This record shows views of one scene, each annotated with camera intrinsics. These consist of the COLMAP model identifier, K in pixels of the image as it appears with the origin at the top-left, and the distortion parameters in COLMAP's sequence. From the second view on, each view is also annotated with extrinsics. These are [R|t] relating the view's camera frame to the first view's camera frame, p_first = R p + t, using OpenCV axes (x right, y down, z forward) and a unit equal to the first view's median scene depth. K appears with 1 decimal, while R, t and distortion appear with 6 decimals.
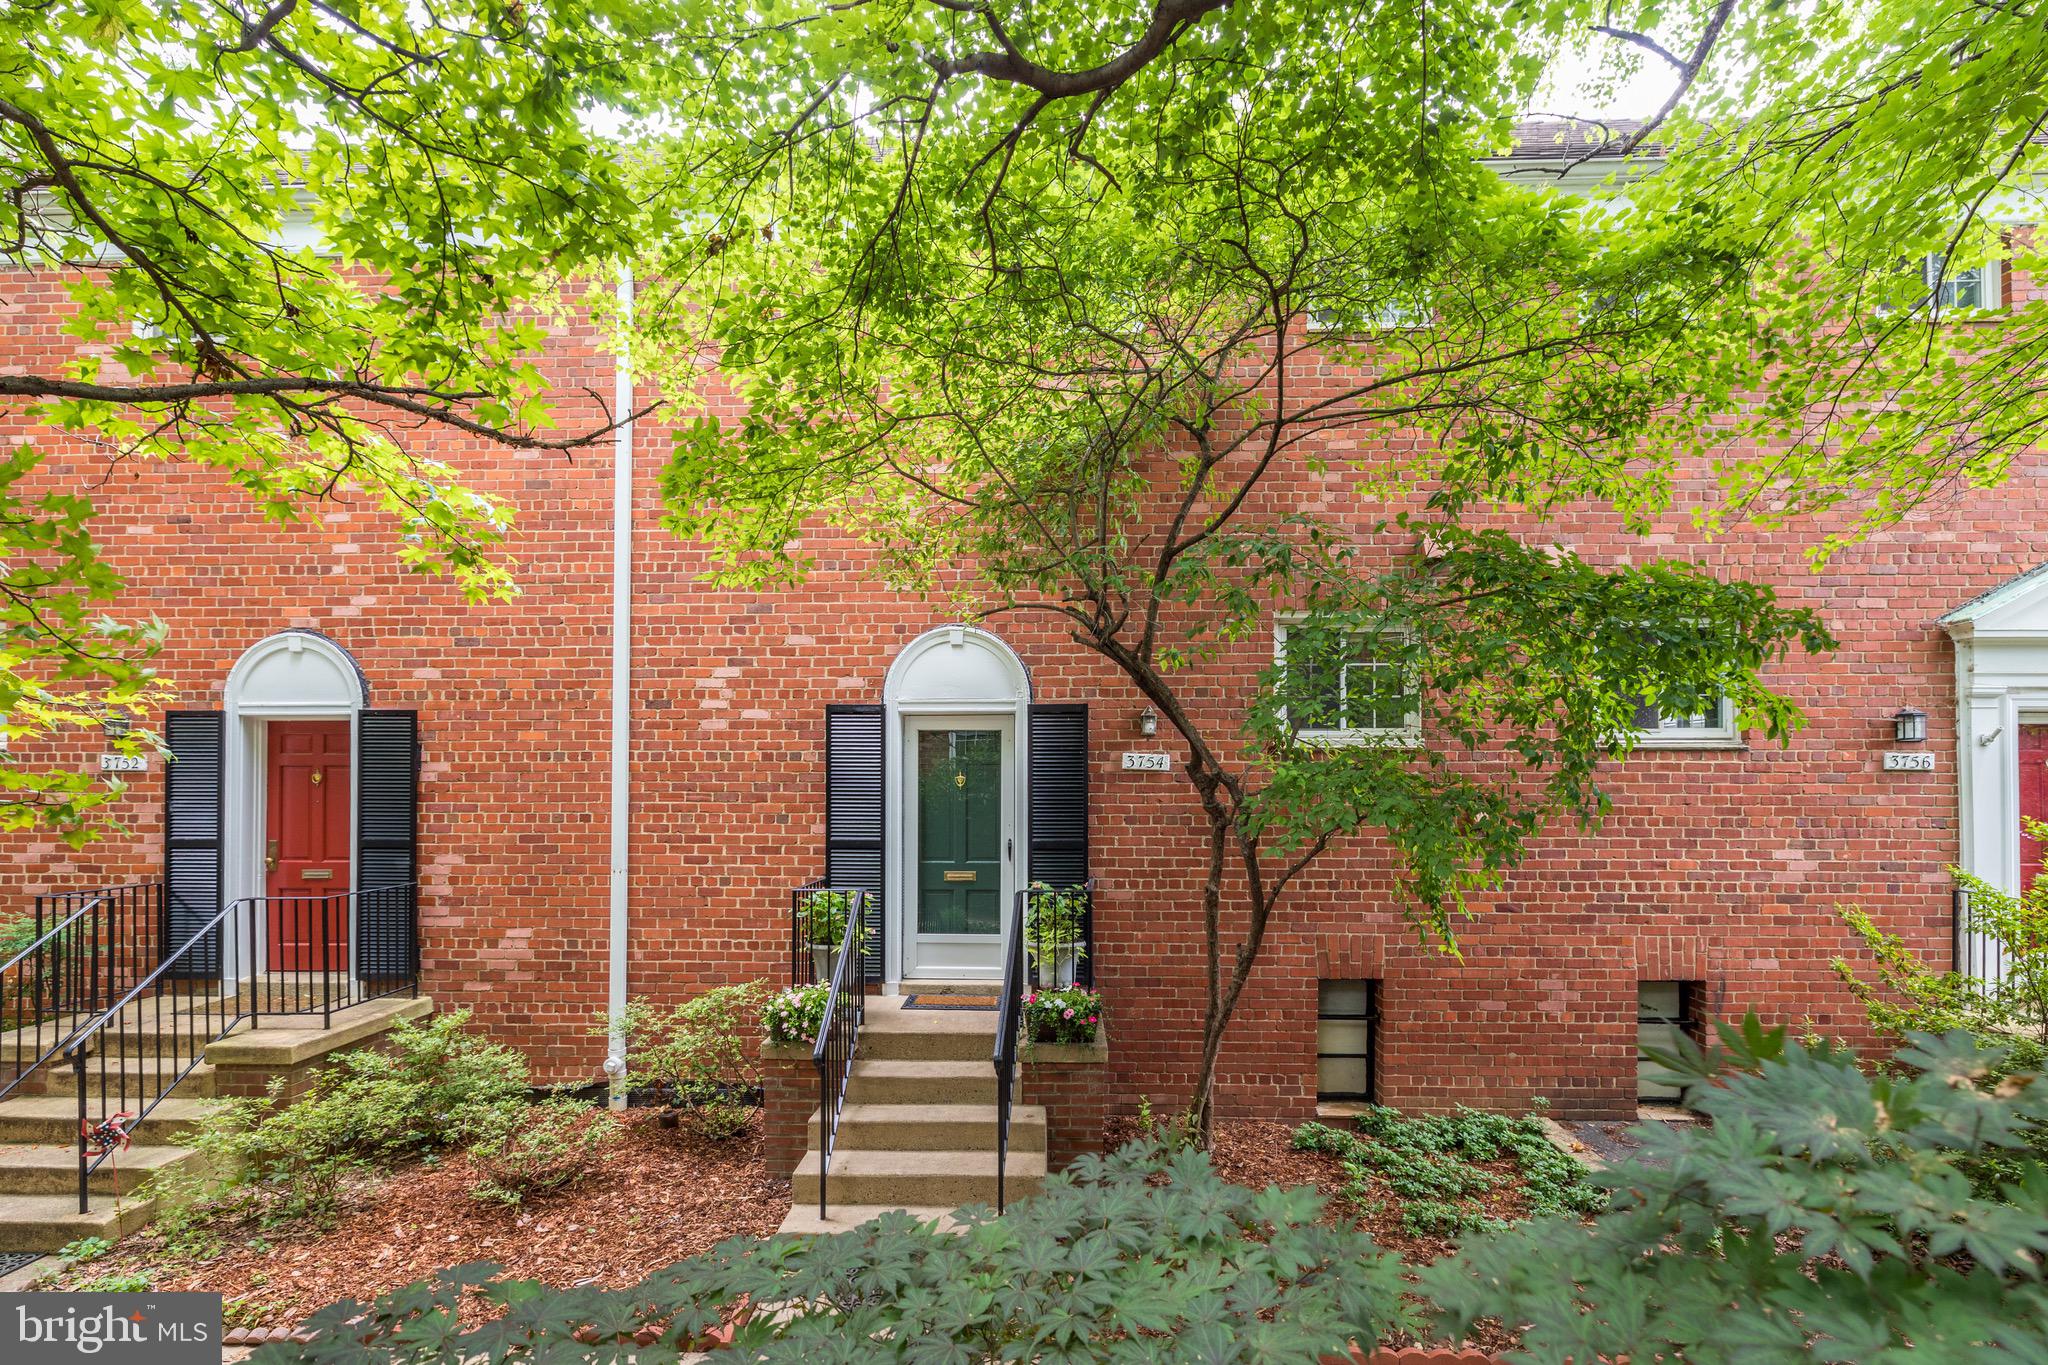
lens RADIAL K [[904.7, 0, 1067.5], [0, 904.7, 789.4], [0, 0, 1]] dist [-0.002354, -0.000238]
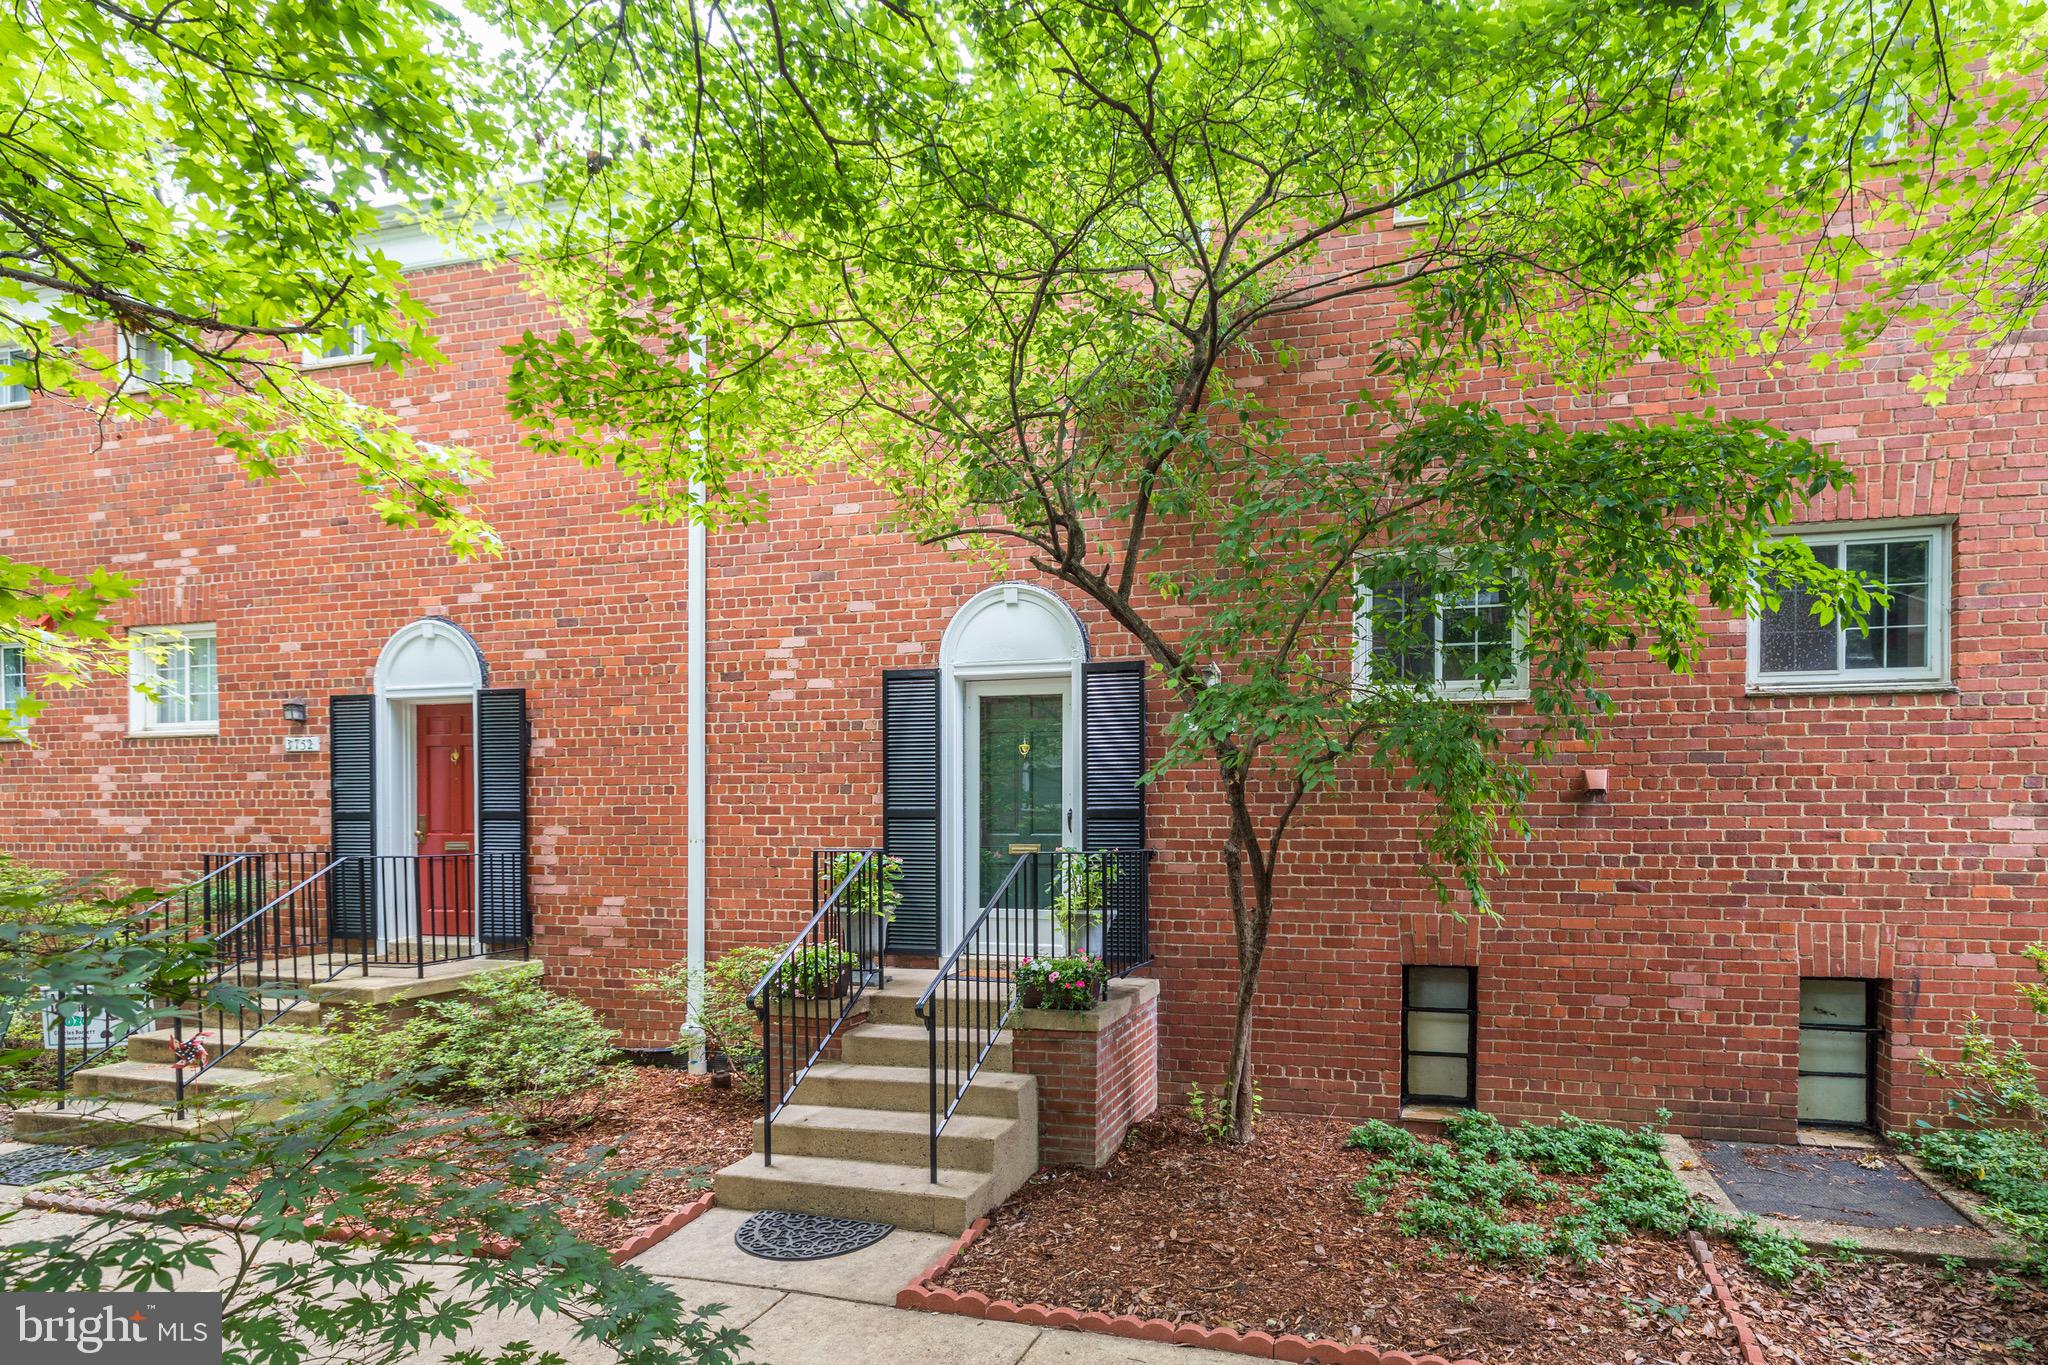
lens RADIAL K [[952.0, 0, 1147.3], [0, 952.0, 824.7], [0, 0, 1]] dist [-0.001715, -0.000580]
pose [[0.982740, -0.000409, -0.184994, 0.202512], [0.004345, 0.999773, 0.020873, 0.051736], [0.184943, -0.021316, 0.982518, 0.040997]]
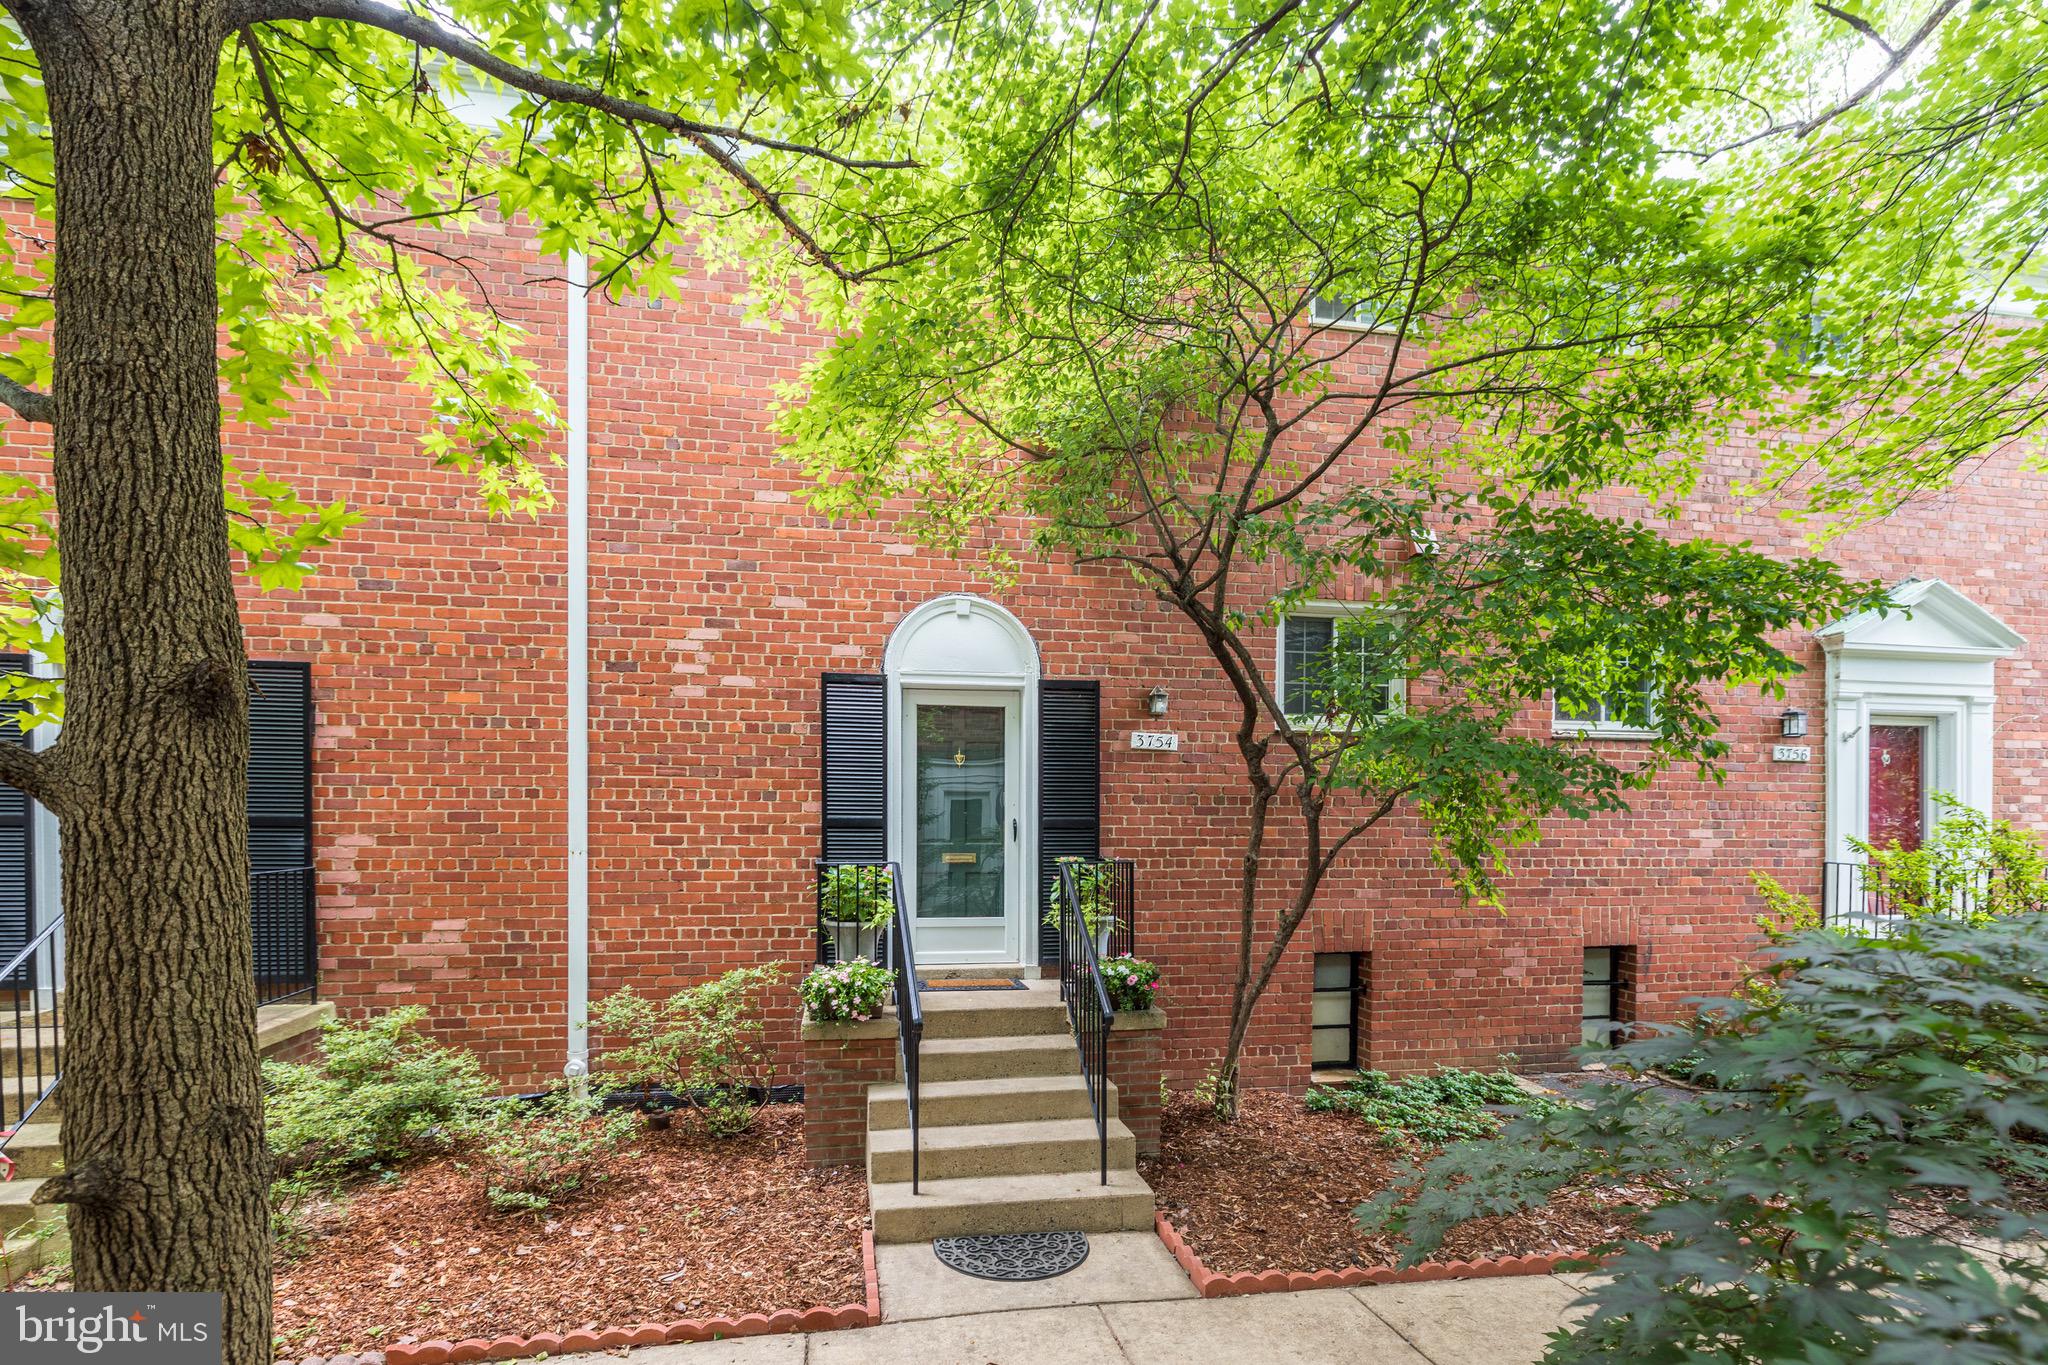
lens RADIAL K [[902.9, 0, 1107.5], [0, 902.9, 828.6], [0, 0, 1]] dist [-0.002447, 0.000068]
pose [[0.980195, 0.001686, 0.198030, -0.161588], [-0.006186, 0.999736, 0.022108, 0.044105], [-0.197940, -0.022895, 0.979947, 0.028323]]
